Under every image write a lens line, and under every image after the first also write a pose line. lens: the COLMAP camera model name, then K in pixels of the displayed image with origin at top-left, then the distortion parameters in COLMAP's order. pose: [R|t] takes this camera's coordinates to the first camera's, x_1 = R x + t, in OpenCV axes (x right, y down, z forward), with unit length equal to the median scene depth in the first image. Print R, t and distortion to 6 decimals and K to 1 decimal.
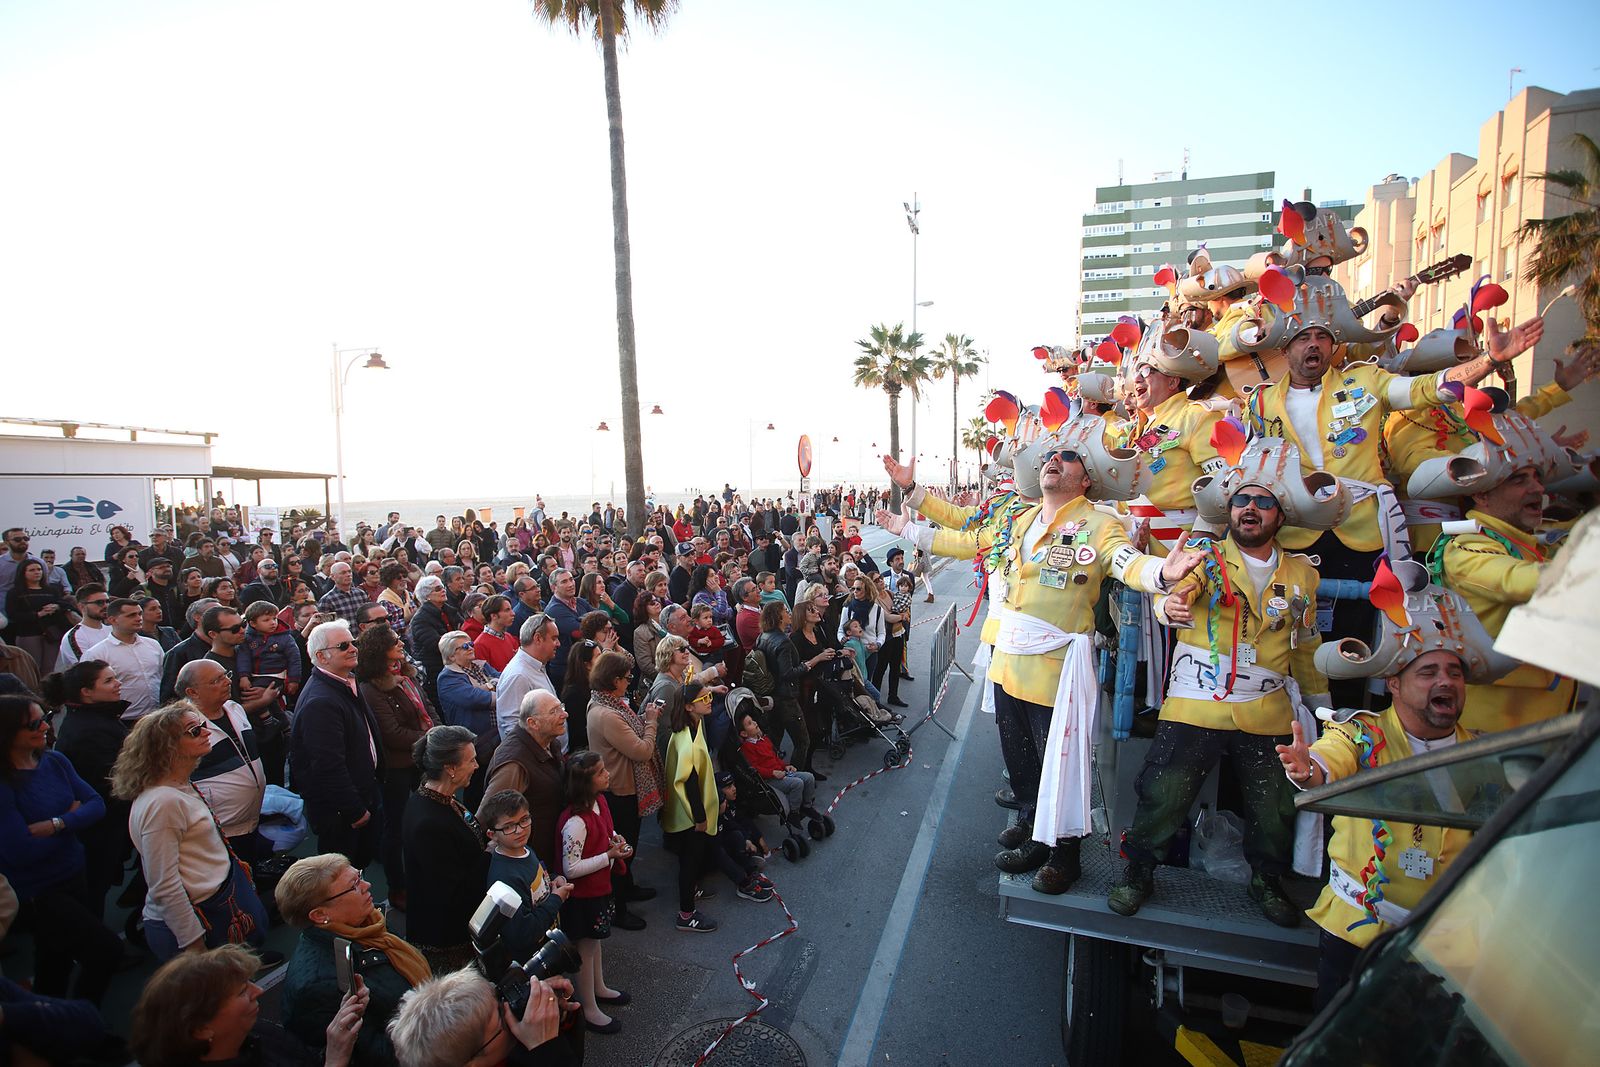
lens RADIAL K [[765.9, 0, 798.8], [0, 765.9, 540.3], [0, 0, 1]] dist [-0.058882, 0.023562]
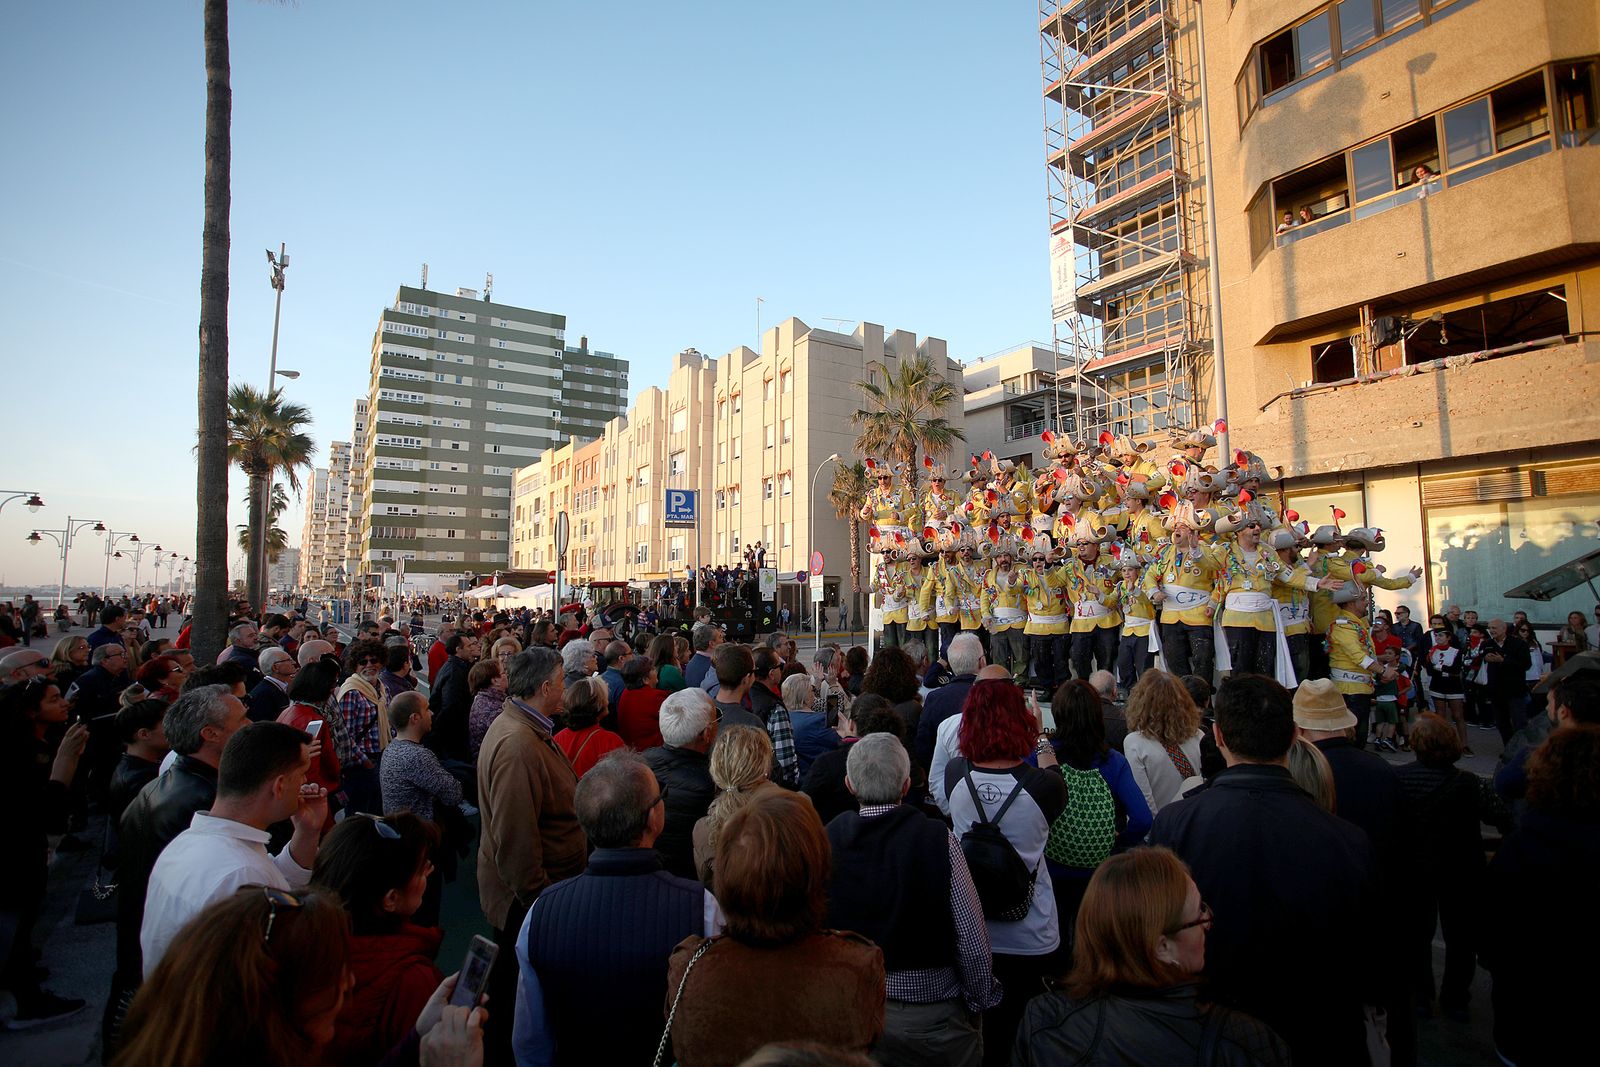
lens RADIAL K [[806.0, 0, 804.1], [0, 806.0, 500.4], [0, 0, 1]] dist [0.000982, 0.000160]
pose [[0.635025, 0.090937, 0.767121, -0.421913], [0.059997, 0.984242, -0.166340, 0.024225], [-0.770159, 0.151655, 0.619562, 0.104369]]
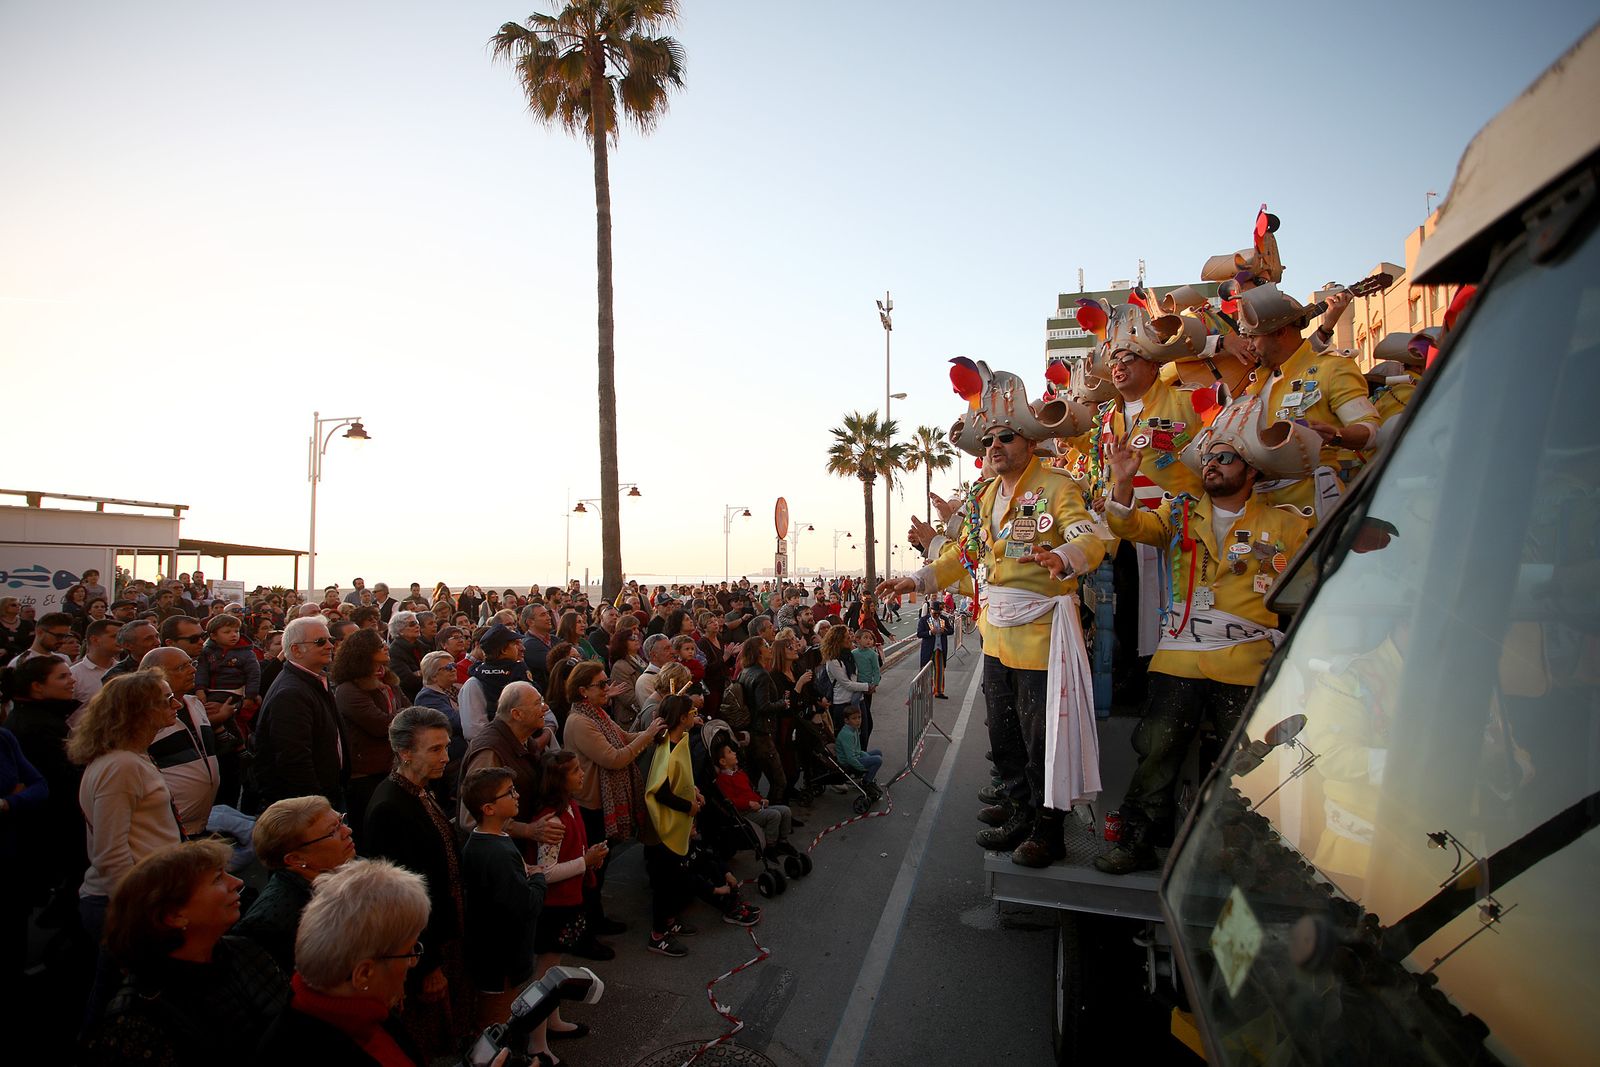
lens RADIAL K [[765.9, 0, 798.8], [0, 765.9, 540.3], [0, 0, 1]] dist [-0.058882, 0.023562]
pose [[0.999465, 0.006918, 0.031978, -0.001285], [-0.003023, 0.992736, -0.120279, 0.027011], [-0.032578, 0.120118, 0.992225, -0.001829]]
